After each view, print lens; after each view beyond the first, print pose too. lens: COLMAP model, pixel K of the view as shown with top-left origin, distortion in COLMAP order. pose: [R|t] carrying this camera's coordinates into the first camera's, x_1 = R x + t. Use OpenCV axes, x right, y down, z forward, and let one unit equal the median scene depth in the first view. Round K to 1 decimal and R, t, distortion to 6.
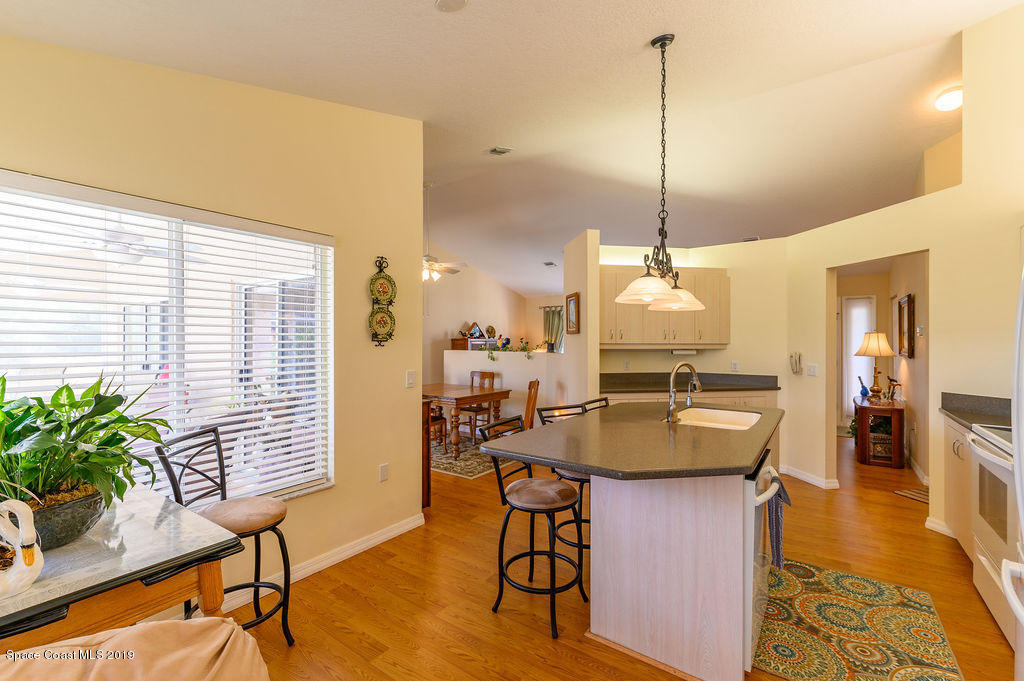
lens RADIAL K [[438.2, 0, 507.8], [0, 438.2, 339.0], [0, 0, 1]] dist [-0.001061, -0.001042]
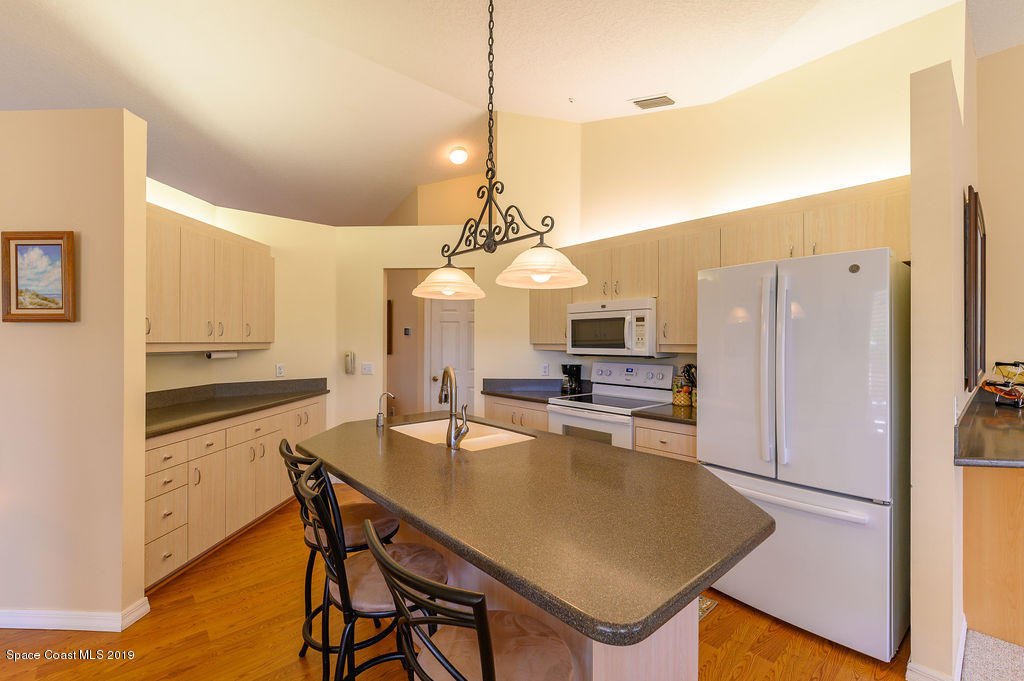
lens RADIAL K [[438.2, 0, 511.2], [0, 438.2, 340.0], [0, 0, 1]] dist [-0.001061, -0.001042]
pose [[0.213063, 0.001163, 0.977038, -0.136872], [-0.008564, 0.999963, 0.000677, 0.001766], [-0.977001, -0.008512, 0.213065, 0.319830]]
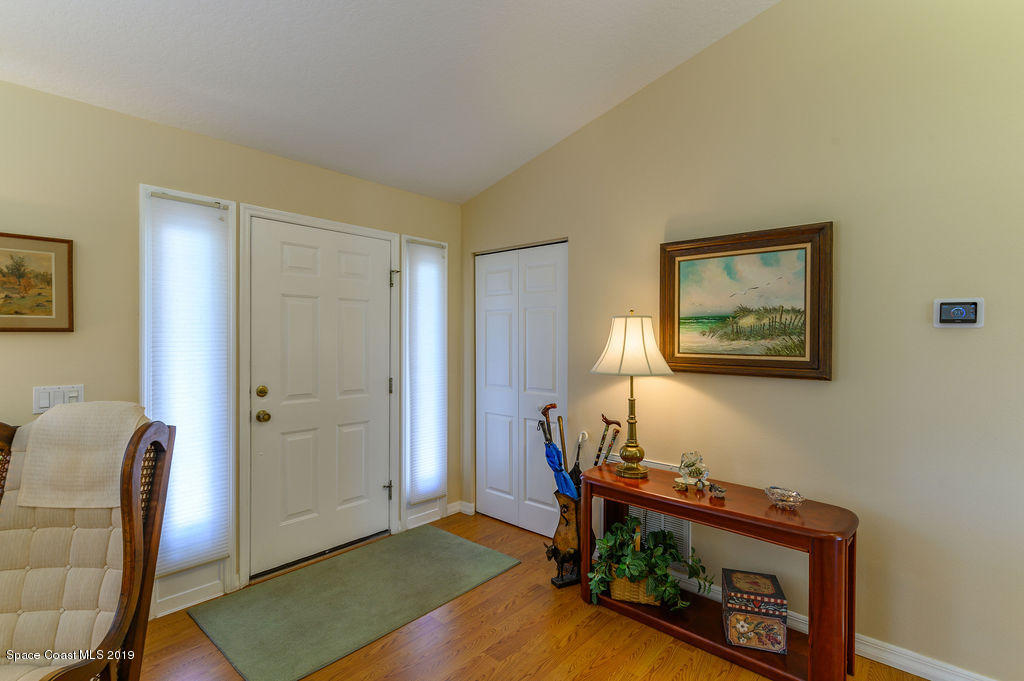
lens RADIAL K [[484.8, 0, 512.9], [0, 484.8, 341.2], [0, 0, 1]] dist [0.002305, 0.001289]
pose [[0.104233, -0.013451, 0.994462, 0.328889], [-0.010456, 0.999838, 0.014619, 0.002302], [-0.994498, -0.011922, 0.104075, 0.946836]]
